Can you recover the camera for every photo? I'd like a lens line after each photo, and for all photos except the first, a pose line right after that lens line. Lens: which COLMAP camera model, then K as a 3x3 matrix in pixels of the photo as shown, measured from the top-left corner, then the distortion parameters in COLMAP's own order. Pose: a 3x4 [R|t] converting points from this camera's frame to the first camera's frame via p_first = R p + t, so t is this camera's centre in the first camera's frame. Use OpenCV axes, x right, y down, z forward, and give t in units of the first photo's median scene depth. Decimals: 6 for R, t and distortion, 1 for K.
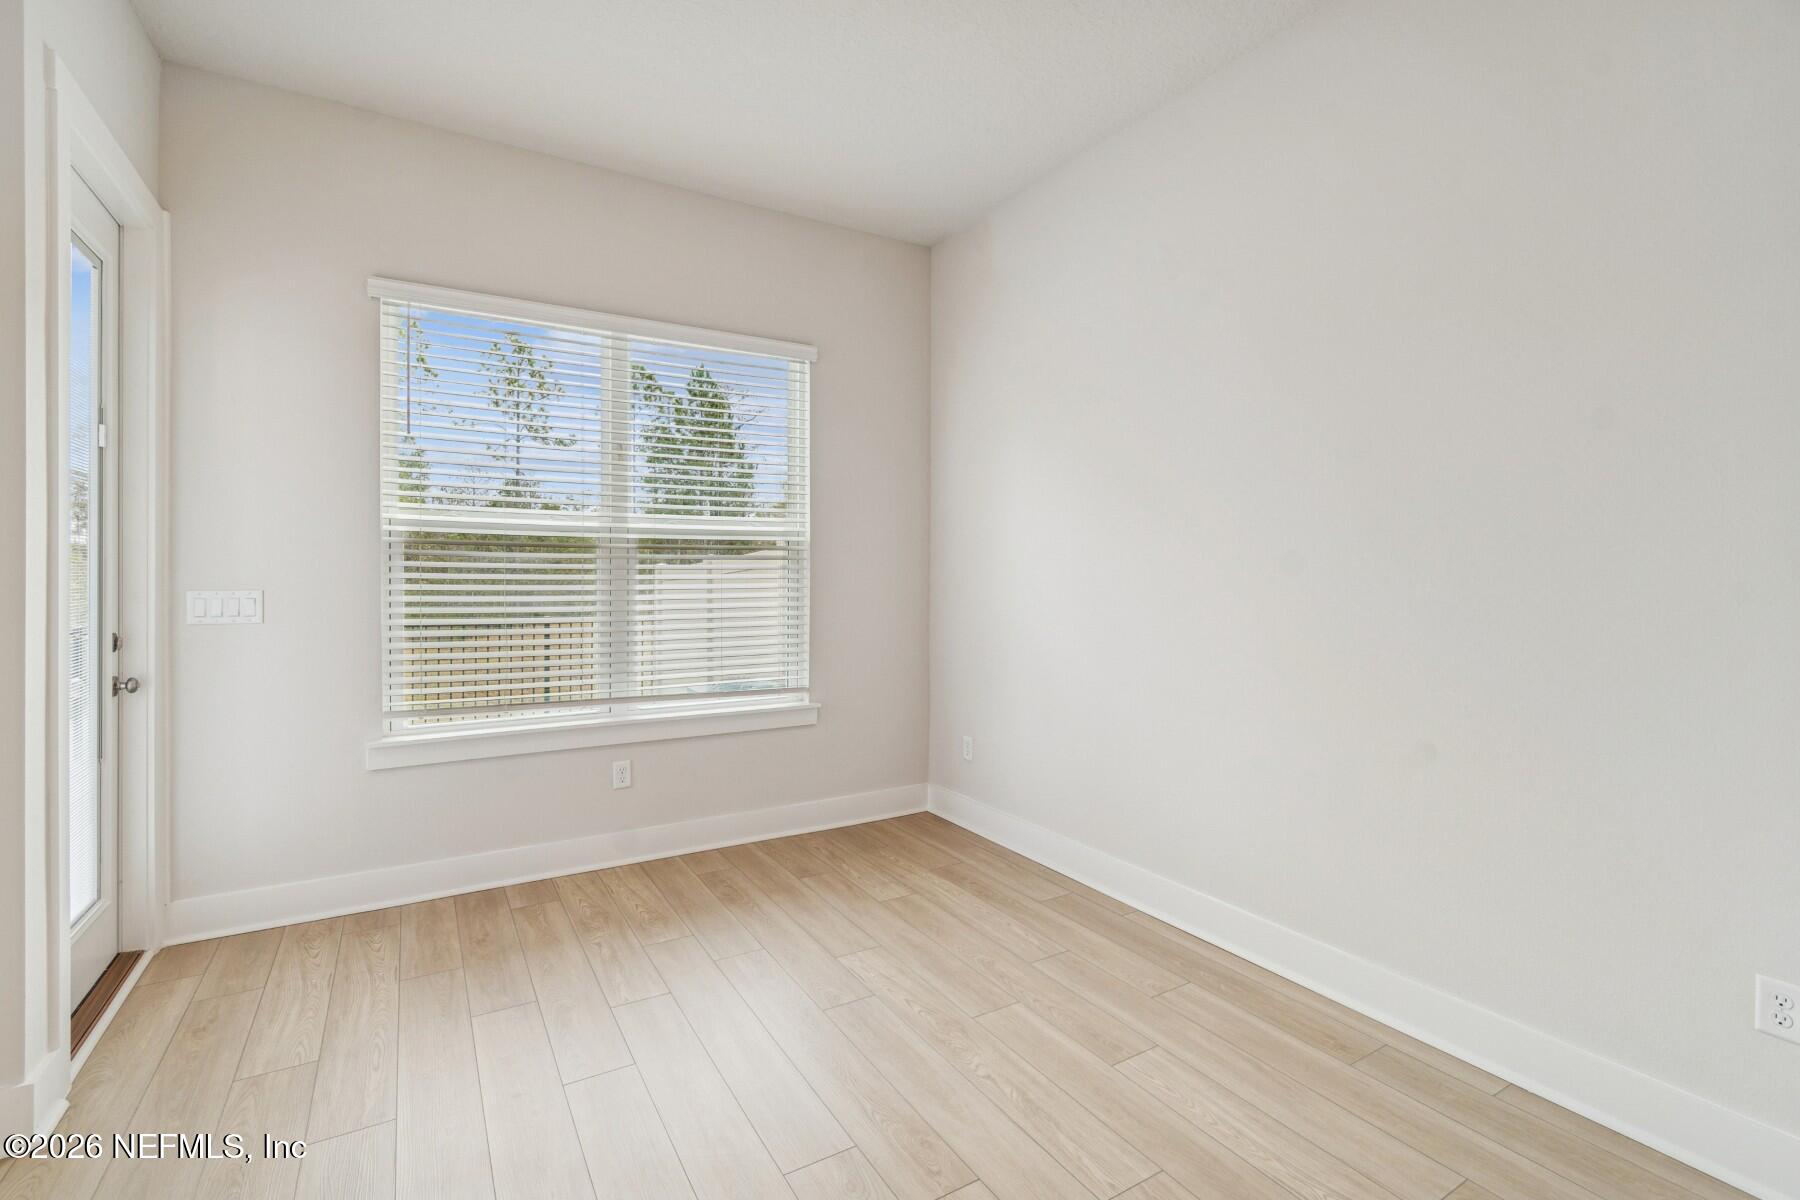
lens RADIAL K [[798.2, 0, 898.9], [0, 798.2, 588.8], [0, 0, 1]] dist [0.001156, -0.003595]
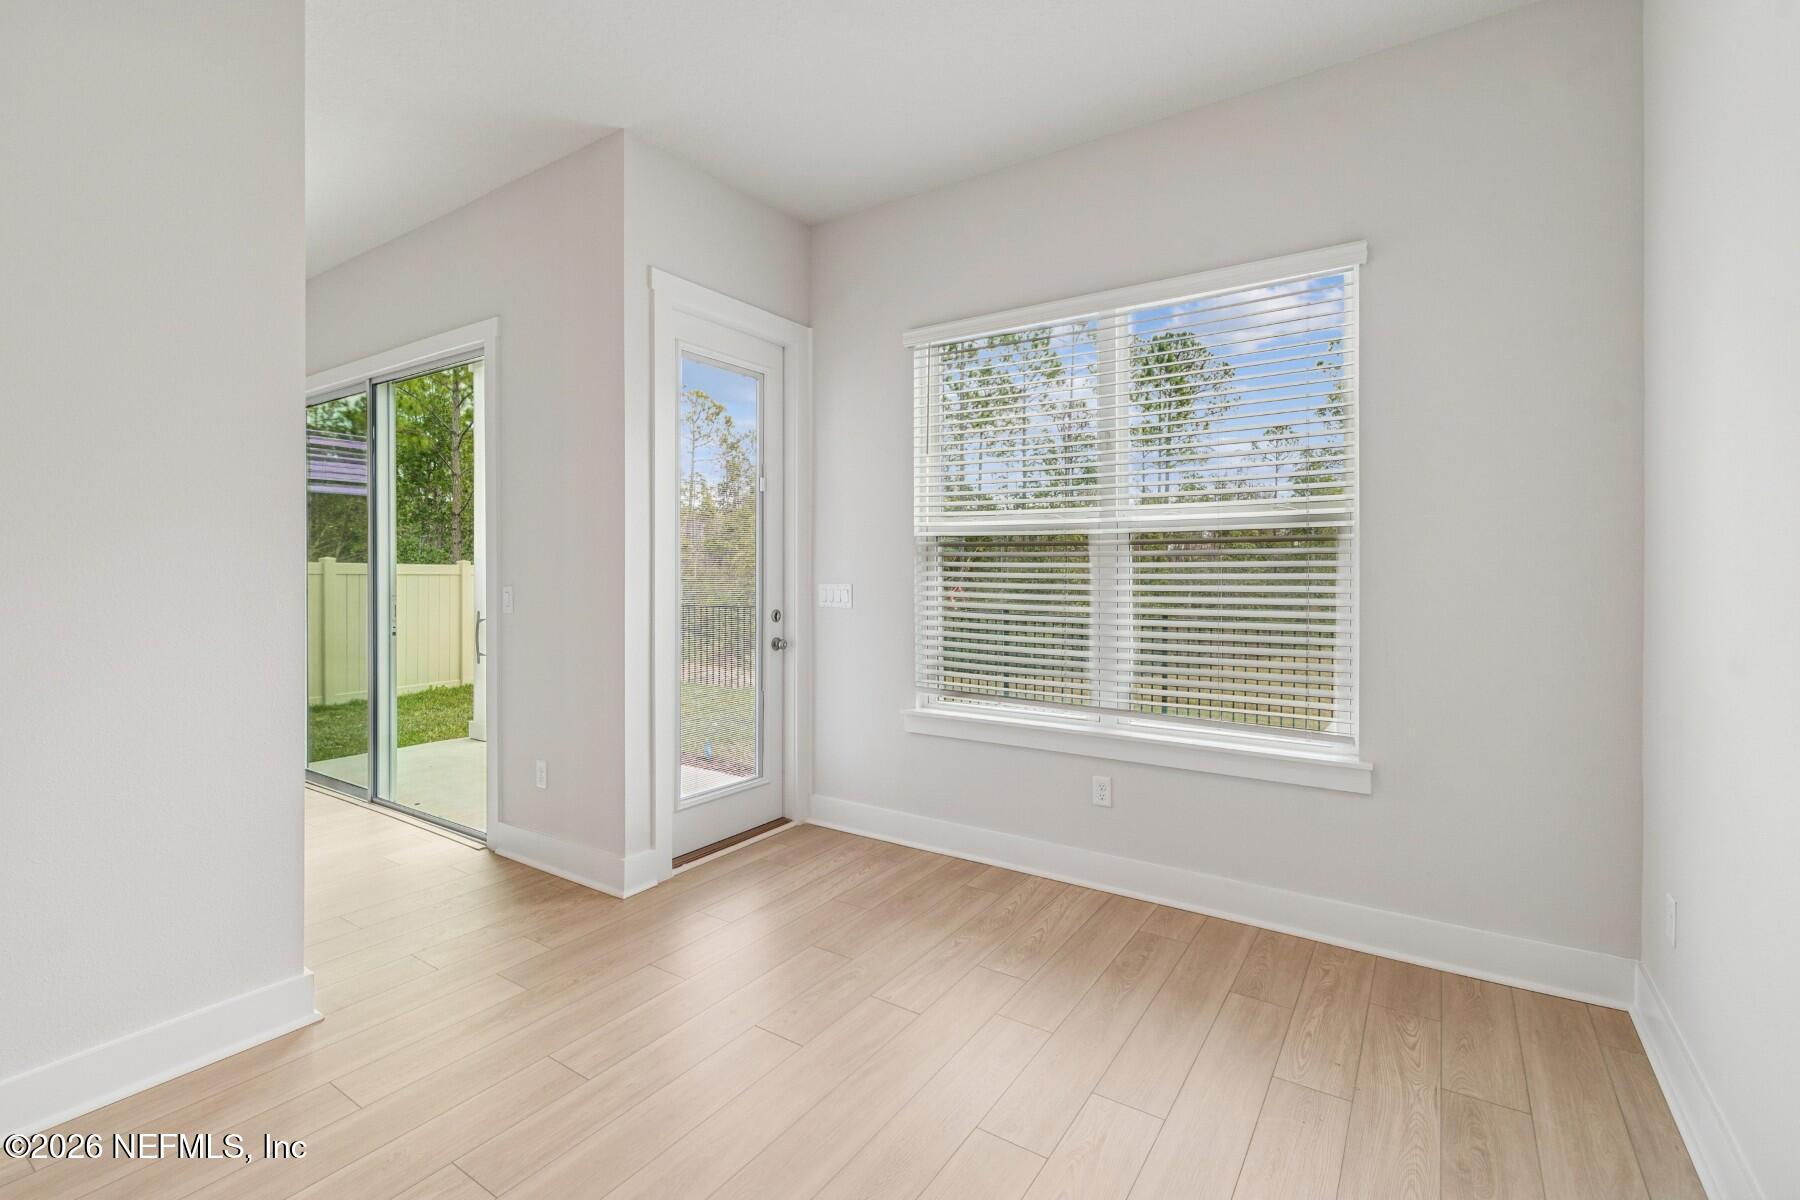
lens RADIAL K [[798.2, 0, 906.0], [0, 798.2, 586.5], [0, 0, 1]] dist [0.001156, -0.003595]
pose [[0.428567, 0.010175, -0.903453, 0.437183], [-0.023218, 0.999730, 0.000245, 0.003379], [0.903212, 0.020871, 0.428687, 0.457715]]
